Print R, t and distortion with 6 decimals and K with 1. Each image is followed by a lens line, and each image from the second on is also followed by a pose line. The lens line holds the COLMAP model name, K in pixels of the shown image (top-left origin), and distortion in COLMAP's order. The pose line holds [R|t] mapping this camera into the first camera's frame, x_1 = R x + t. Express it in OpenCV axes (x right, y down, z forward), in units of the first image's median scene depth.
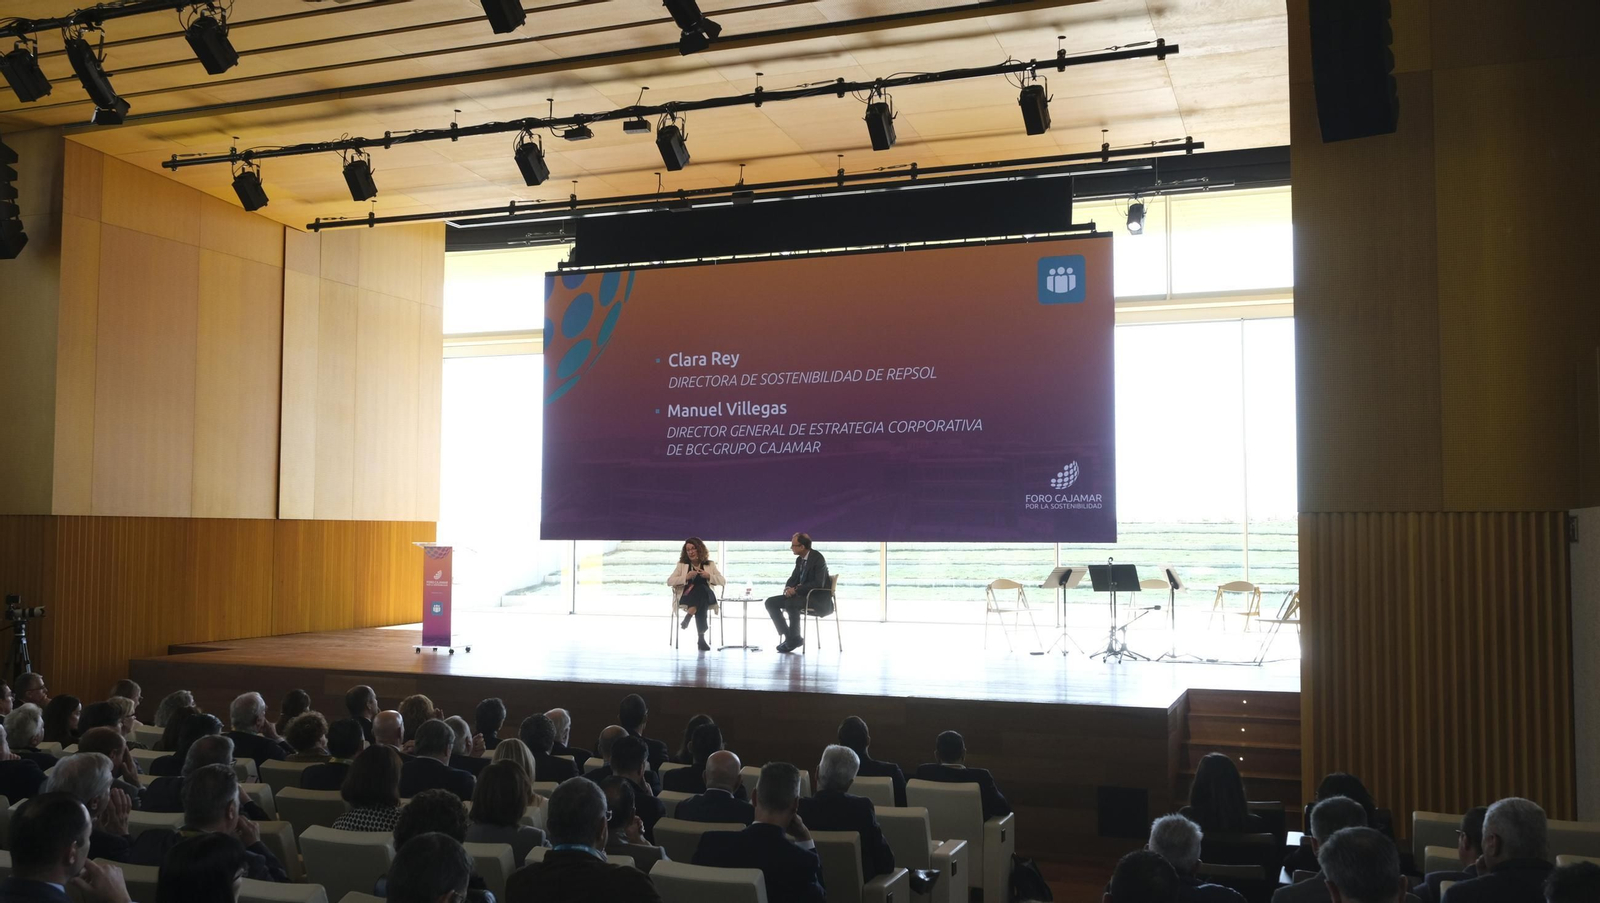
lens RADIAL K [[1447.6, 0, 824.0], [0, 1447.6, 478.3], [0, 0, 1]] dist [0.024228, -0.007650]
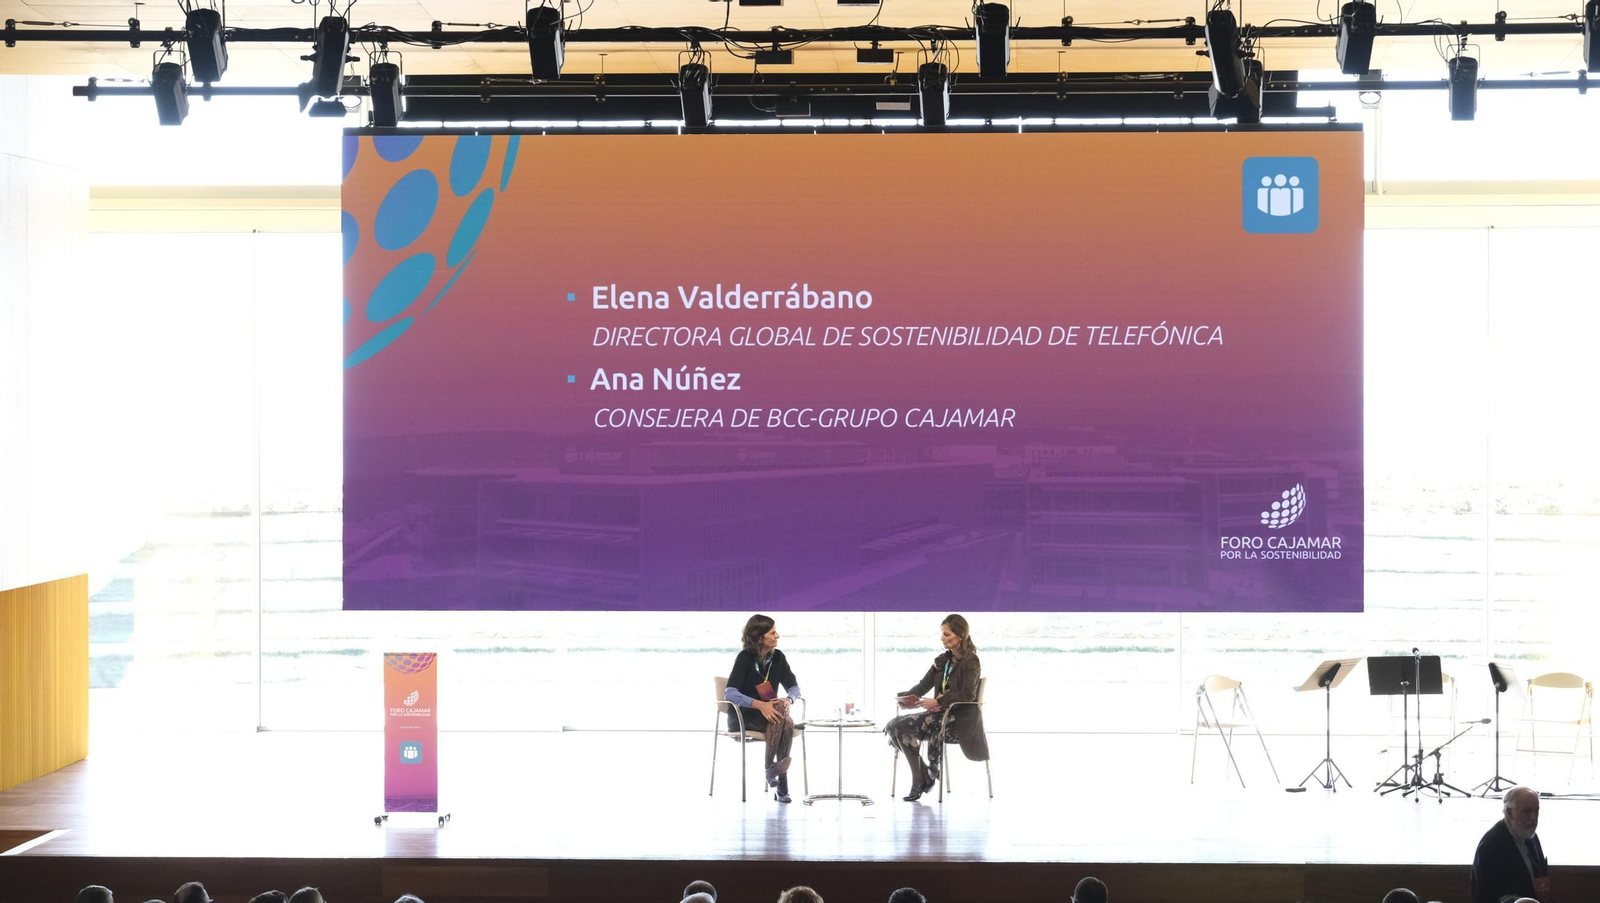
lens RADIAL K [[4328.4, 0, 887.0], [0, 4328.4, 525.1], [0, 0, 1]] dist [0.078913, 0.000000]
pose [[0.949424, -0.014901, 0.313645, -0.594289], [-0.009449, 0.997065, 0.075971, -0.136605], [-0.313856, -0.075092, 0.946496, -0.740600]]
